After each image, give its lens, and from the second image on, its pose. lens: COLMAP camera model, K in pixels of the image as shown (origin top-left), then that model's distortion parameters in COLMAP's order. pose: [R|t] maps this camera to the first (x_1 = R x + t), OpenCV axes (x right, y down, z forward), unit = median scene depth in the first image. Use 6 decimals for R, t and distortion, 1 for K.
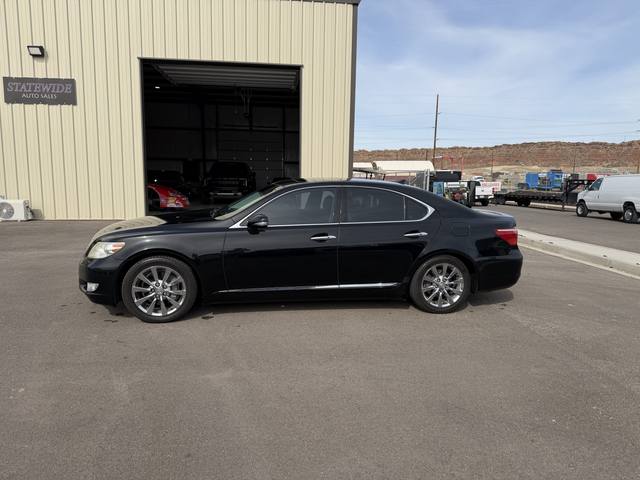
lens RADIAL K [[451.8, 0, 319.8], [0, 451.8, 238.0], [0, 0, 1]] dist [0.002462, -0.014060]
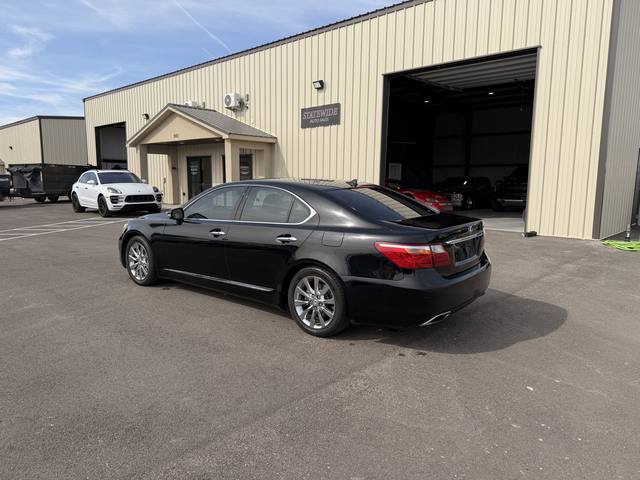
lens RADIAL K [[451.8, 0, 319.3], [0, 451.8, 242.6], [0, 0, 1]] dist [0.002462, -0.014060]
pose [[0.651185, 0.087899, -0.753812, 0.369529], [-0.096577, 0.994792, 0.032570, -0.013862], [0.752749, 0.051592, 0.656283, 0.185660]]
